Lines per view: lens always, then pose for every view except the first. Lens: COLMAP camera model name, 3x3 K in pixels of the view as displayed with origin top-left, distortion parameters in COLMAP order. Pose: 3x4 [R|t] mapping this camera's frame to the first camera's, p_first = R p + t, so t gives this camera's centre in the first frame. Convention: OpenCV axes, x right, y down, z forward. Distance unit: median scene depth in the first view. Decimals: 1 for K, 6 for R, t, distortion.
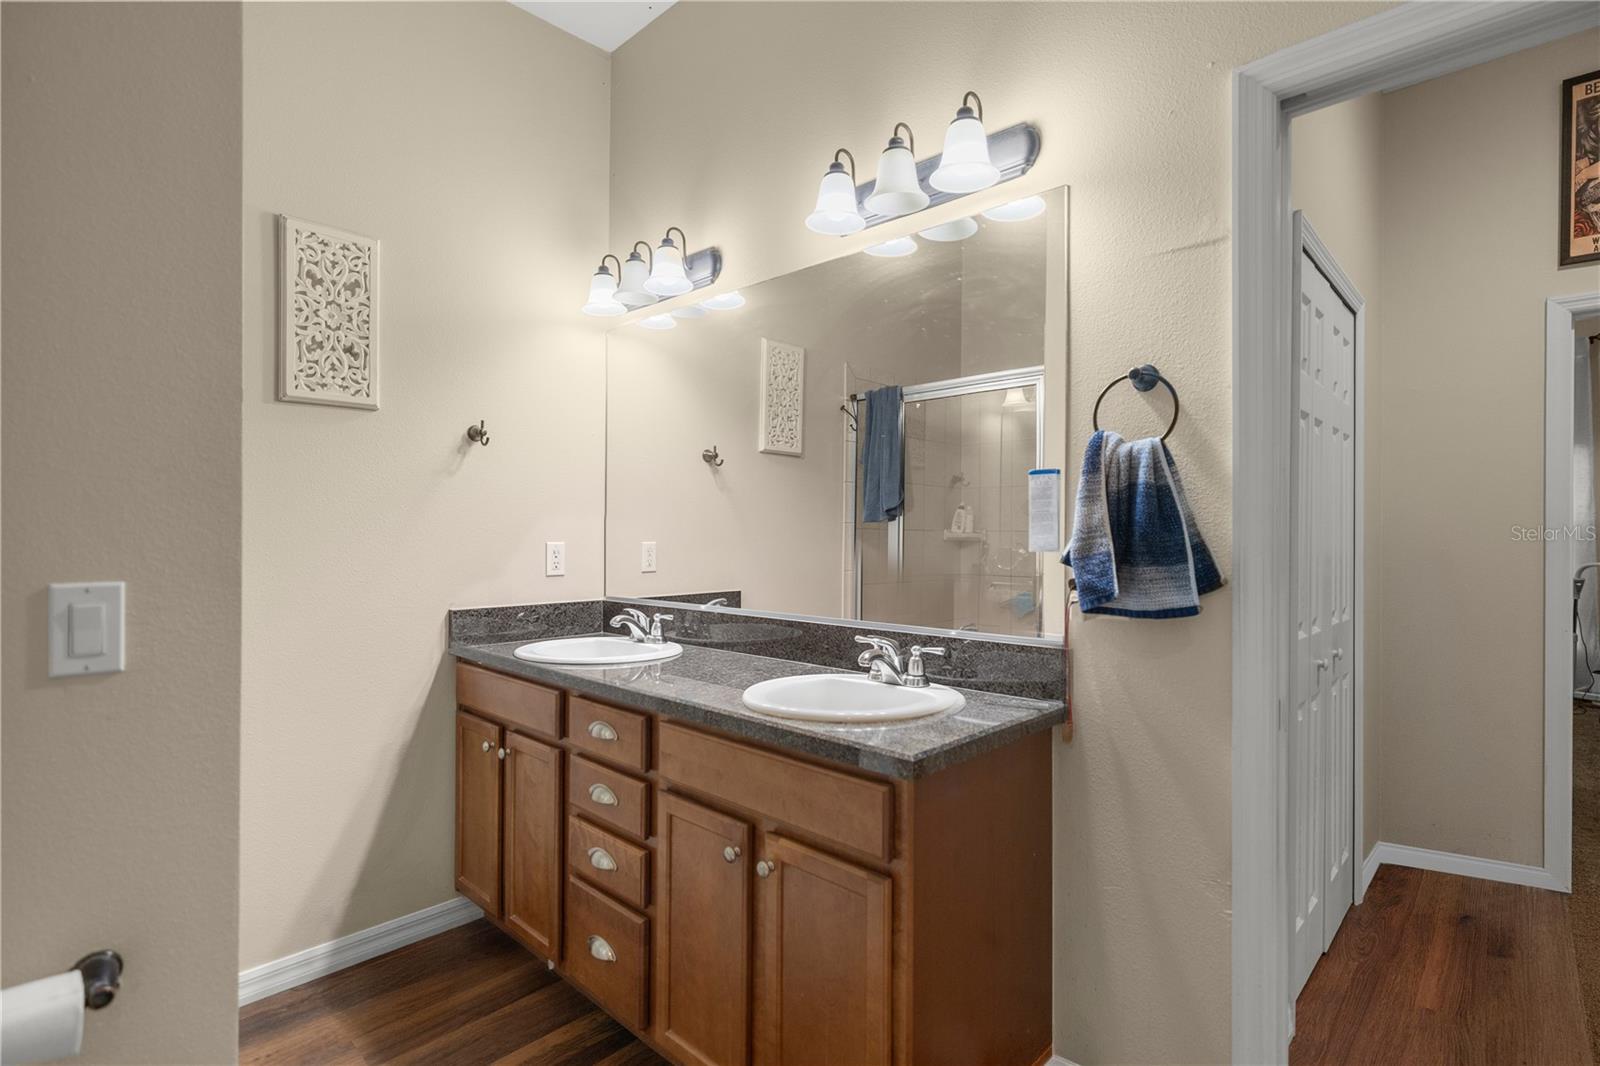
lens RADIAL K [[764.5, 0, 799.3], [0, 764.5, 533.1], [0, 0, 1]] dist [-0.000344, -0.000016]
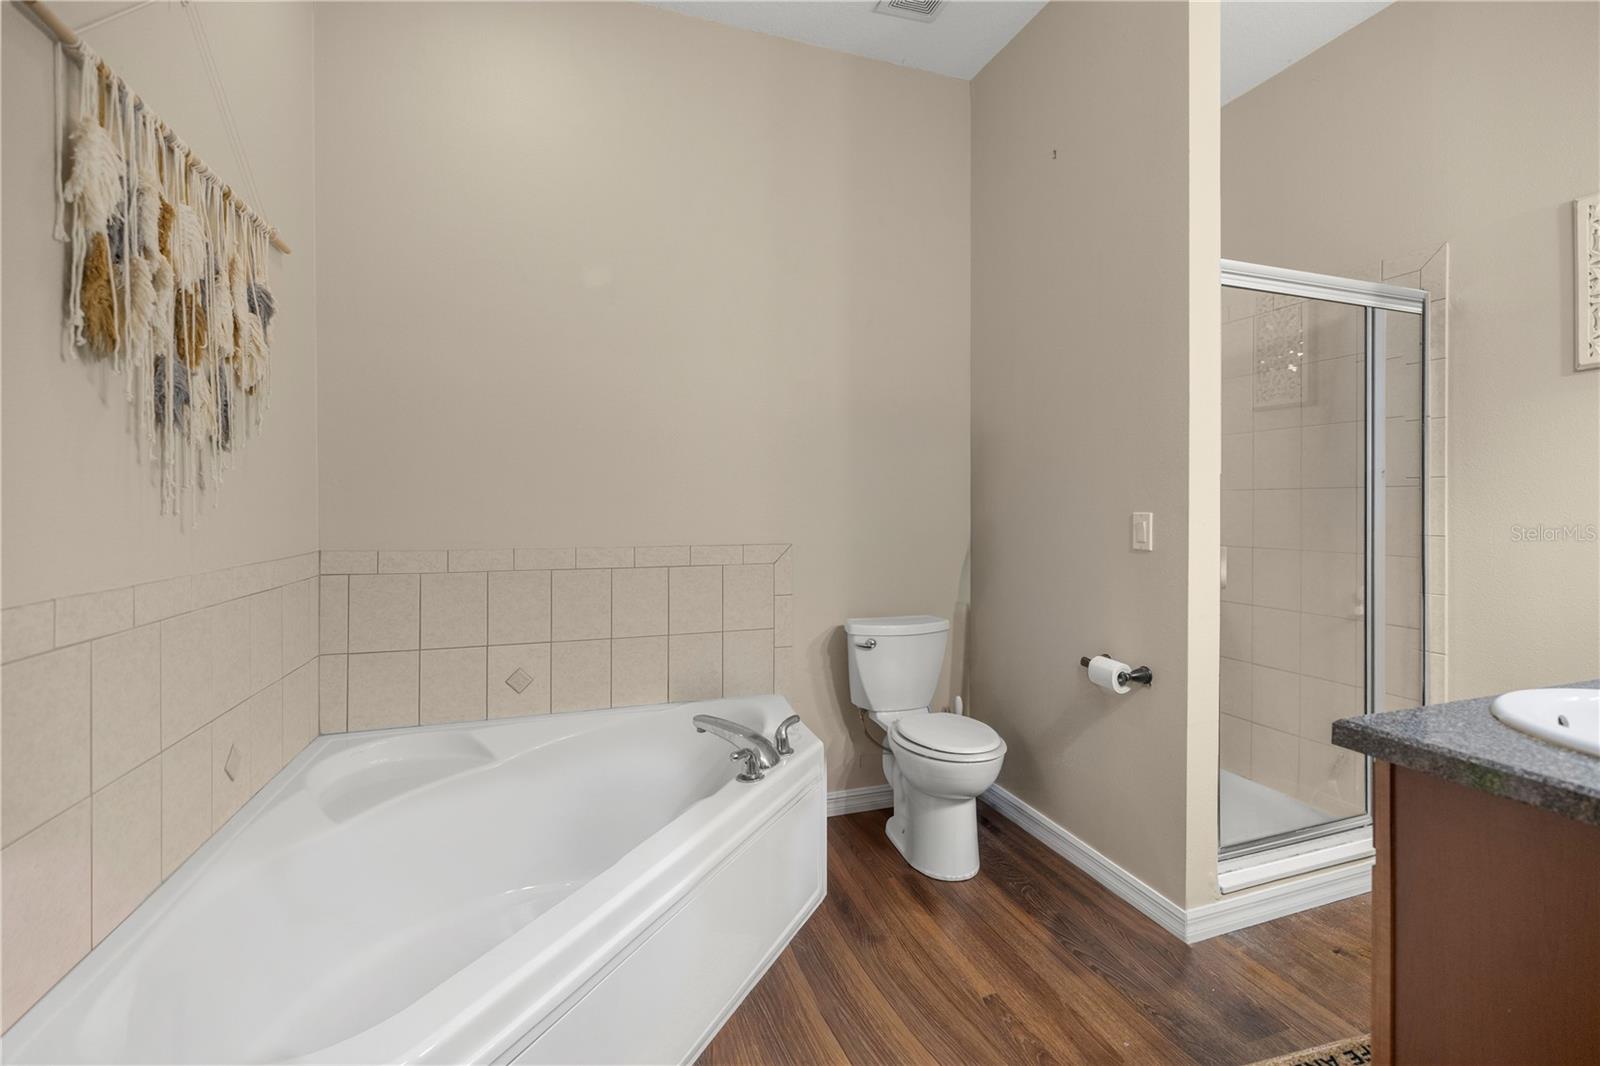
lens RADIAL K [[686.6, 0, 802.5], [0, 686.6, 520.0], [0, 0, 1]] dist [-0.000023, 0.000118]
pose [[-0.450017, 0.003994, -0.893011, 0.688274], [-0.002095, 0.999983, 0.005528, 0.035176], [0.893017, 0.004358, -0.450001, 0.459972]]
